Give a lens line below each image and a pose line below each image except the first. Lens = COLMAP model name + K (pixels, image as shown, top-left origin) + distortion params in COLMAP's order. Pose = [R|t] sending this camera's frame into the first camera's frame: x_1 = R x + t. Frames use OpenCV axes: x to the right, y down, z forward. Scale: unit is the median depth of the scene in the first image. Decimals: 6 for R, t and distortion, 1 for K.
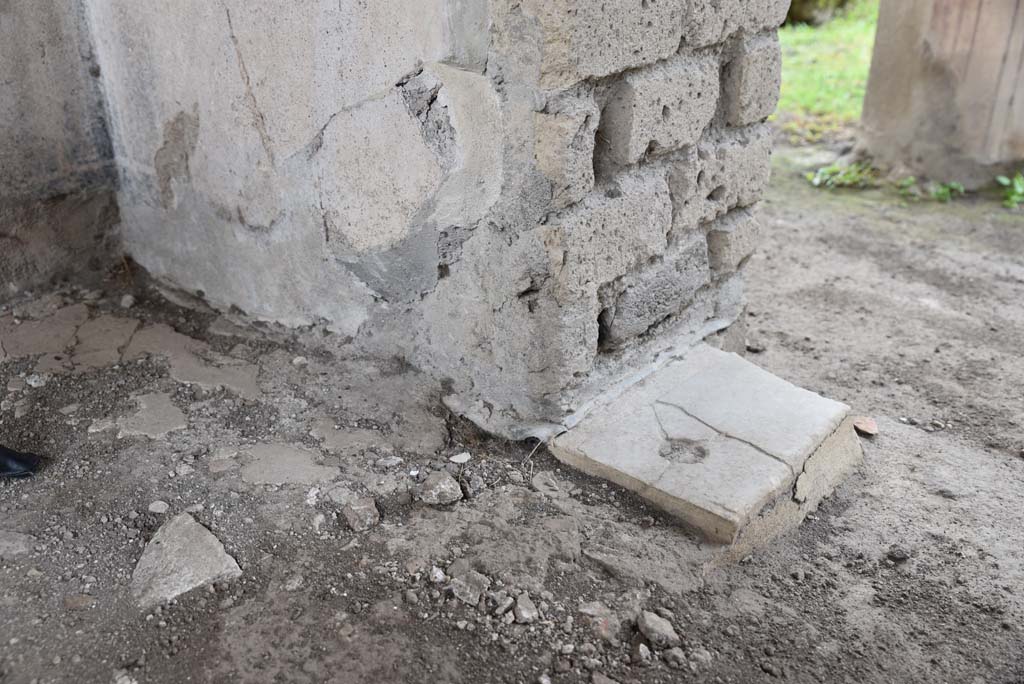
lens RADIAL K [[1021.6, 0, 532.7], [0, 1021.6, 324.3], [0, 0, 1]] dist [-0.020547, 0.000000]
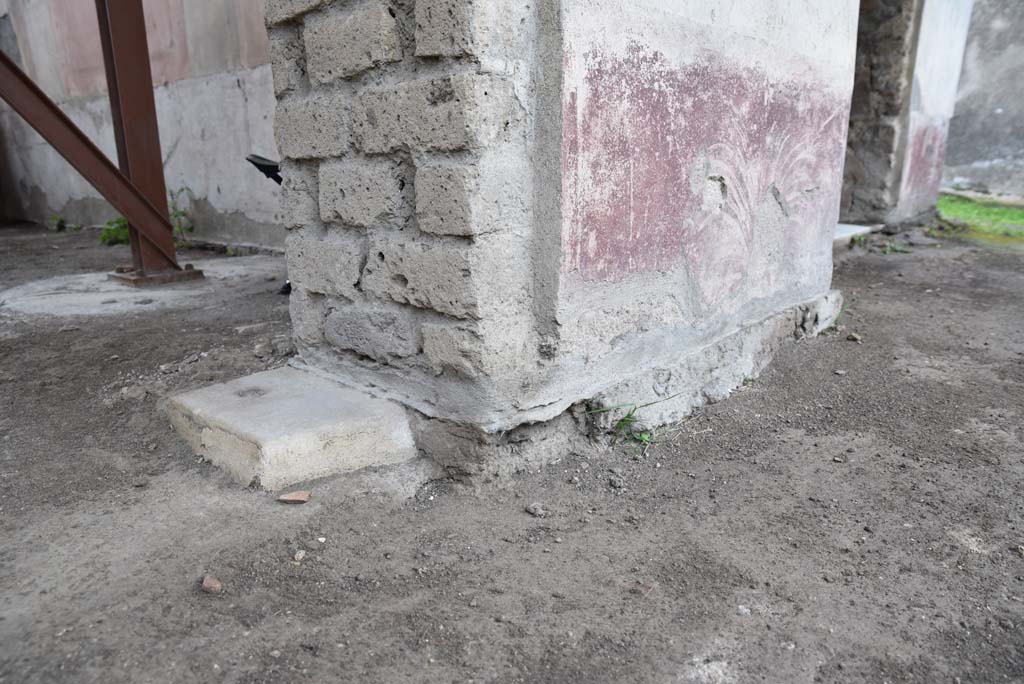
lens RADIAL K [[696.2, 0, 503.3], [0, 696.2, 338.3], [0, 0, 1]] dist [-0.130631, 0.088550]
pose [[-0.038256, 0.260236, -0.964787, 1.029768], [-0.402630, 0.879637, 0.253233, -0.340528], [0.914563, 0.398140, 0.071128, 1.137238]]
